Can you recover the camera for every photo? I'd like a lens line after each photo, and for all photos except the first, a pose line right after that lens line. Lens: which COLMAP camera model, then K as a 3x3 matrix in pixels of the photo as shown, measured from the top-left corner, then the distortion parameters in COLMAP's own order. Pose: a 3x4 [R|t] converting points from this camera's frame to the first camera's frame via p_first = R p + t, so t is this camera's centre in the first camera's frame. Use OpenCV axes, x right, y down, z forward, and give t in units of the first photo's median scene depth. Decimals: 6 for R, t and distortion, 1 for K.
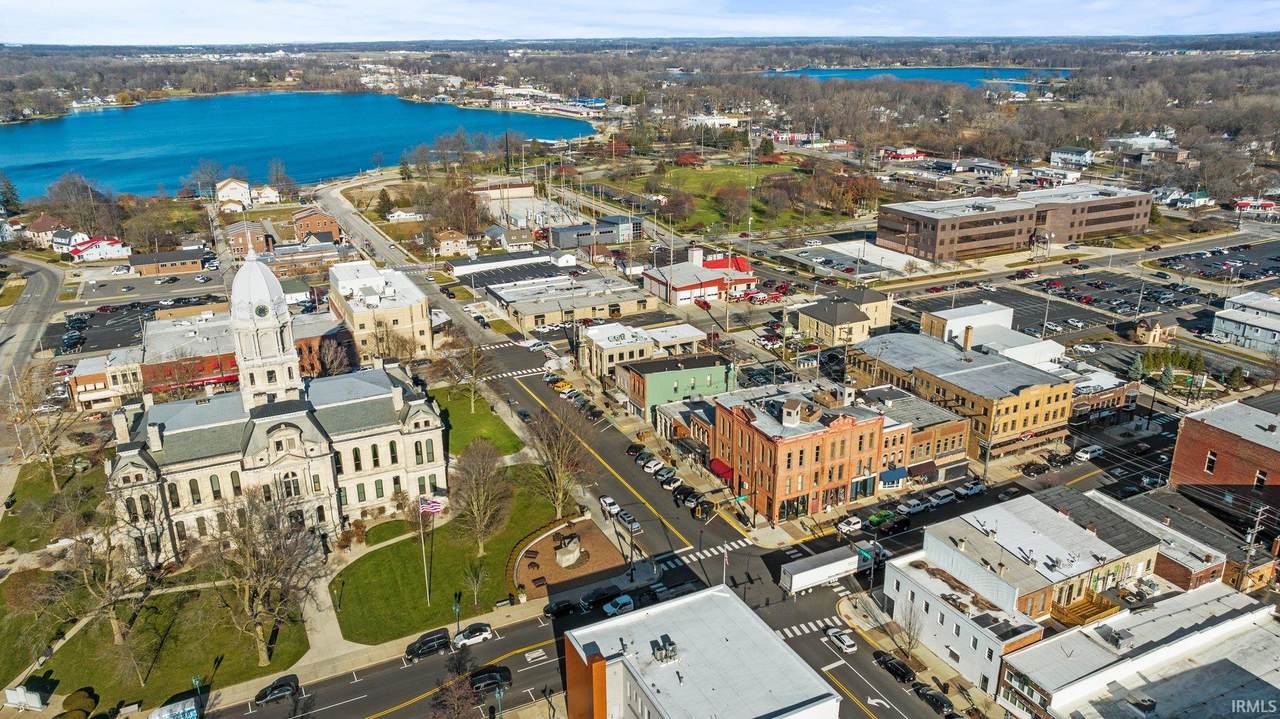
lens RADIAL K [[889.4, 0, 640.6], [0, 889.4, 359.5], [0, 0, 1]] dist [-0.018082, 0.001104]
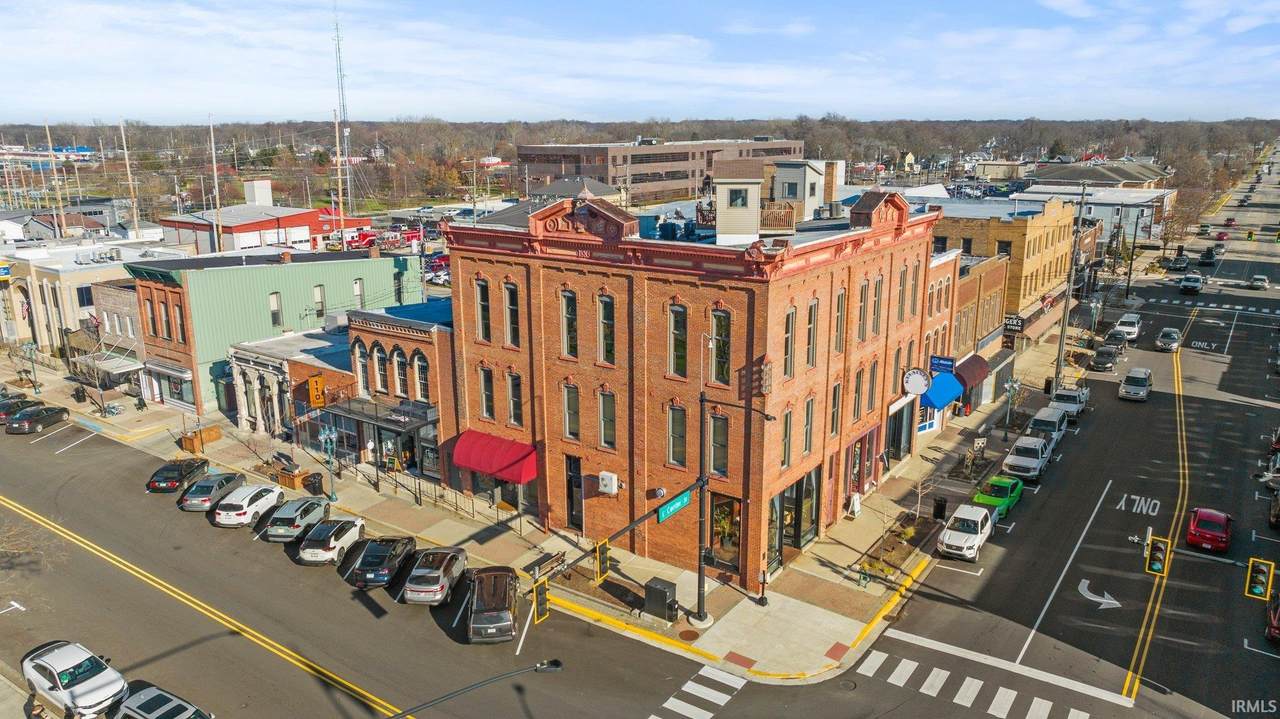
lens RADIAL K [[889.4, 0, 641.6], [0, 889.4, 358.2], [0, 0, 1]] dist [-0.018082, 0.001104]
pose [[0.876520, -0.112690, 0.467989, -0.003612], [0.156878, 0.986006, -0.056397, 0.110641], [-0.455084, 0.122850, 0.881933, 0.678006]]
